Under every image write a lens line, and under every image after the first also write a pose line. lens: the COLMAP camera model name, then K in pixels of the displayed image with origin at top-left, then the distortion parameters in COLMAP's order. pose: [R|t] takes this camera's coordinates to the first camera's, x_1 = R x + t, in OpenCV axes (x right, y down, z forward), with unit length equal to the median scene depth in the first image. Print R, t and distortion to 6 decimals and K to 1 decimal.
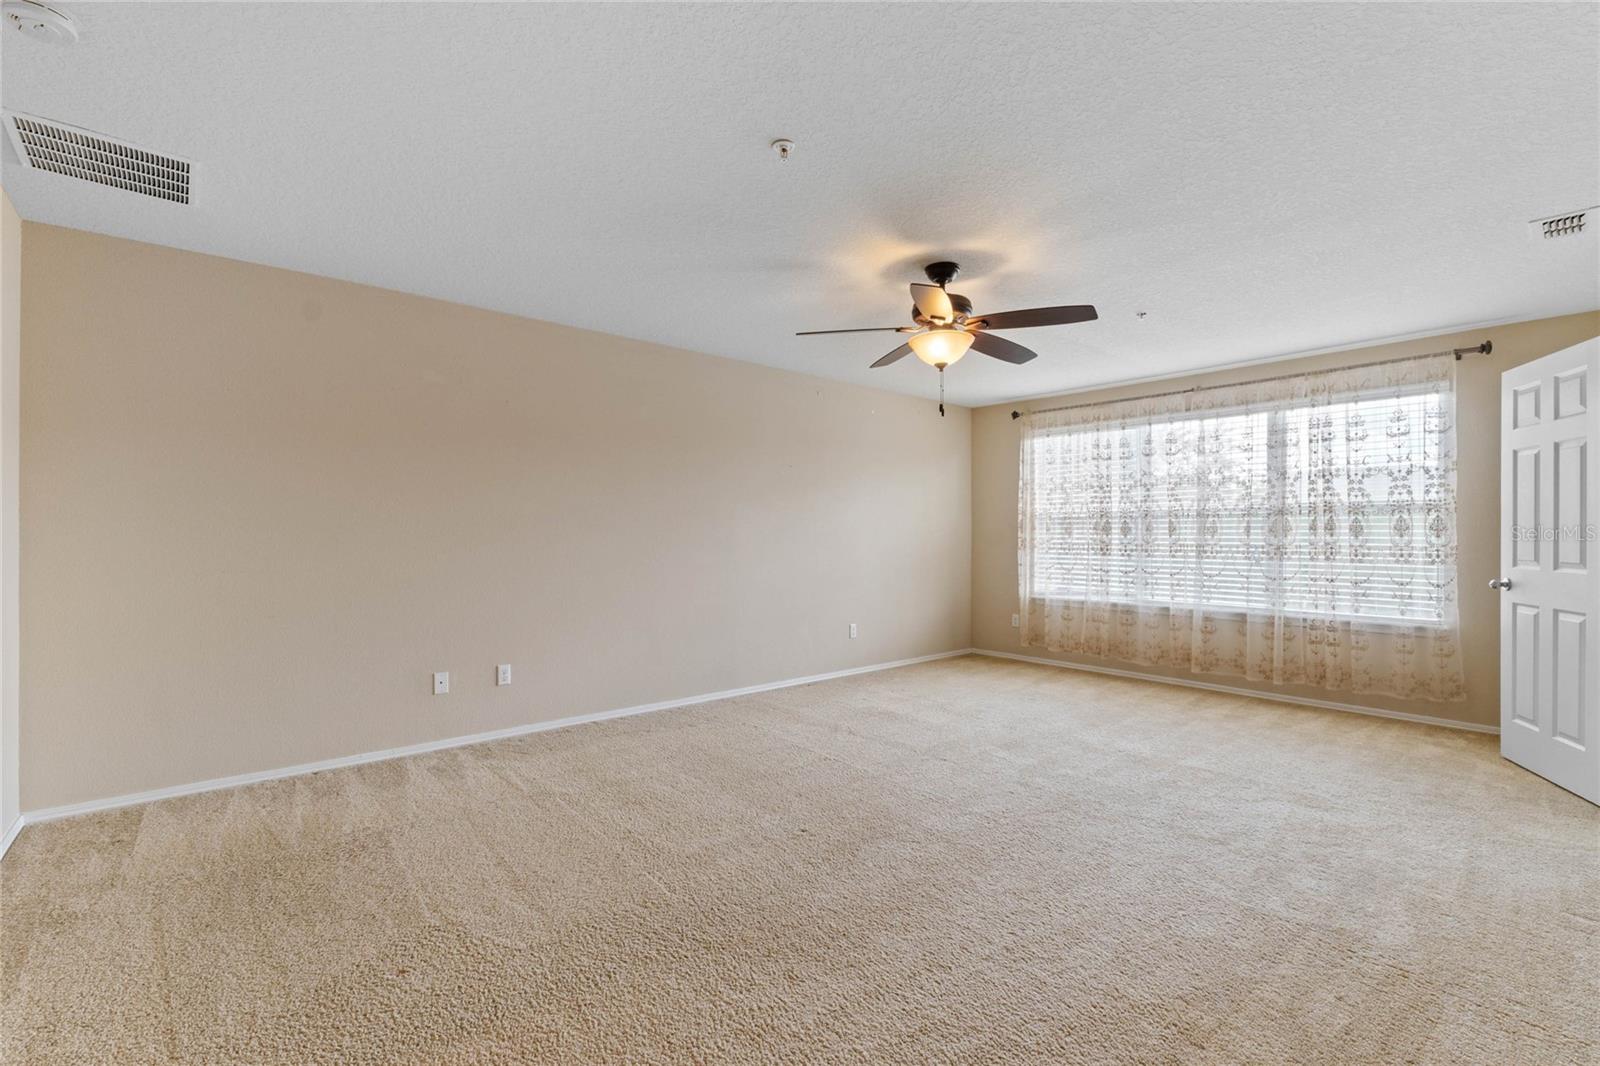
lens RADIAL K [[710.1, 0, 800.0], [0, 710.1, 533.0], [0, 0, 1]] dist [0.031781, 0.000052]
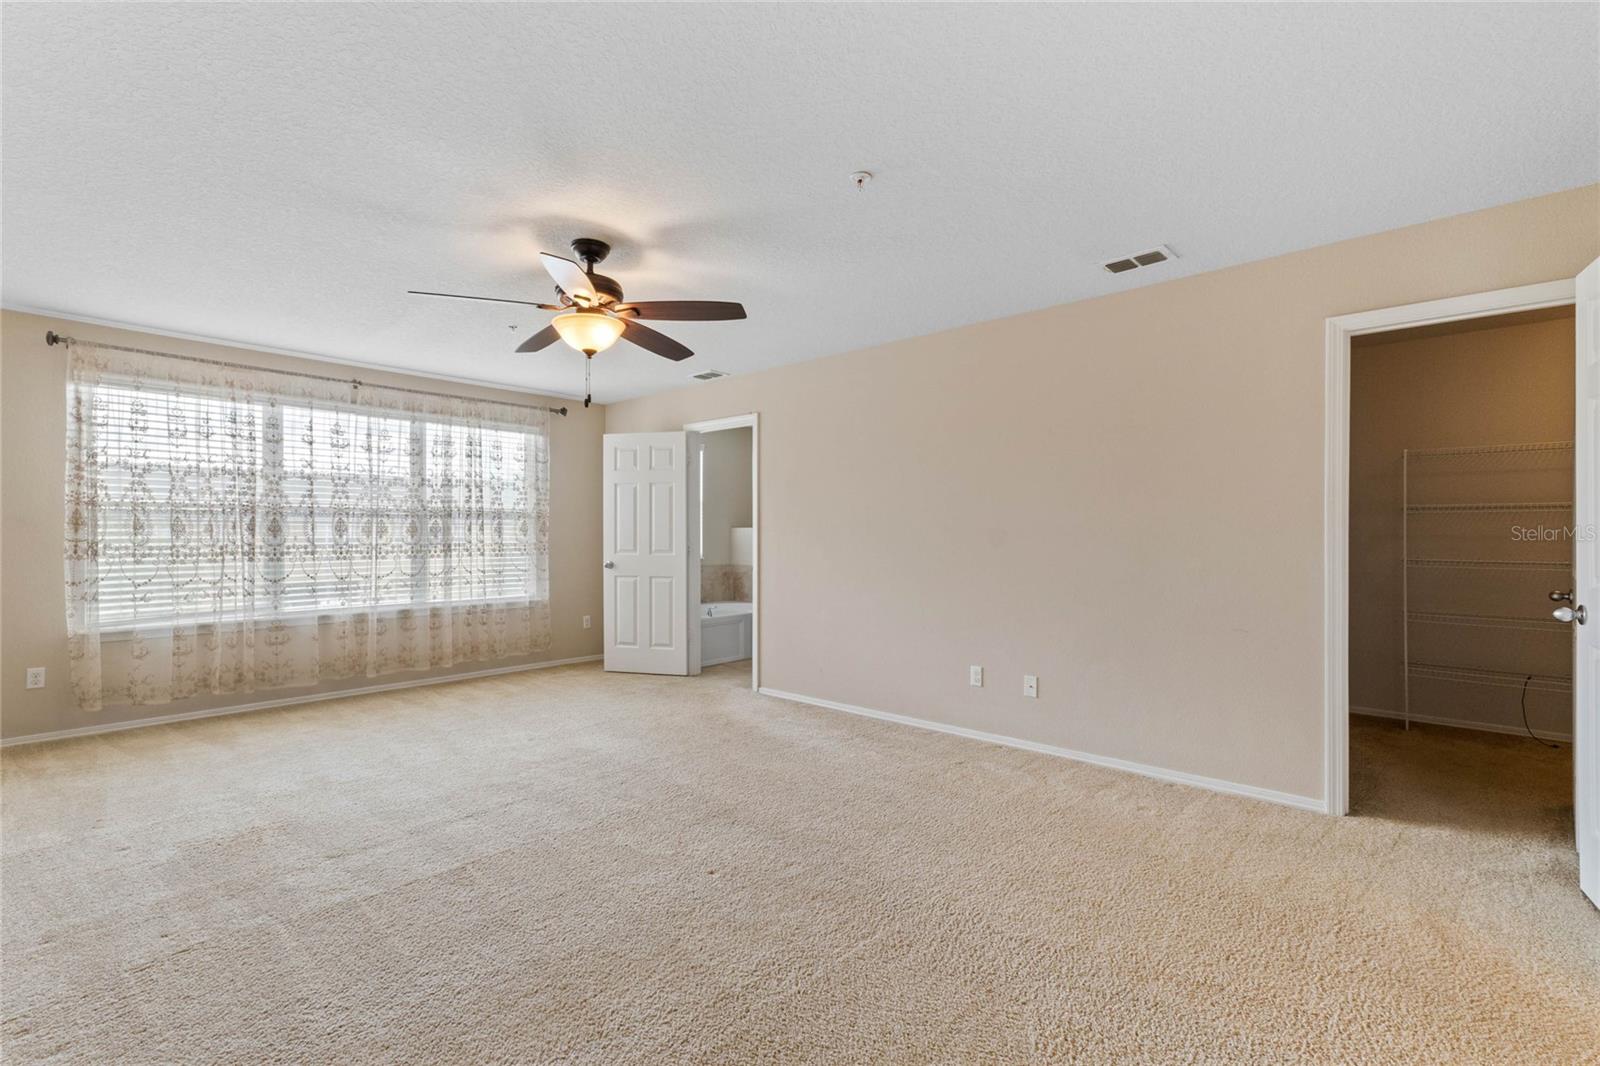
lens RADIAL K [[693.7, 0, 823.4], [0, 693.7, 532.8], [0, 0, 1]] dist [0.008544, 0.000184]
pose [[-0.114449, 0.001624, 0.993428, -0.413225], [-0.003038, 0.999993, -0.001985, -0.000255], [-0.993424, -0.003245, -0.114443, 0.461924]]
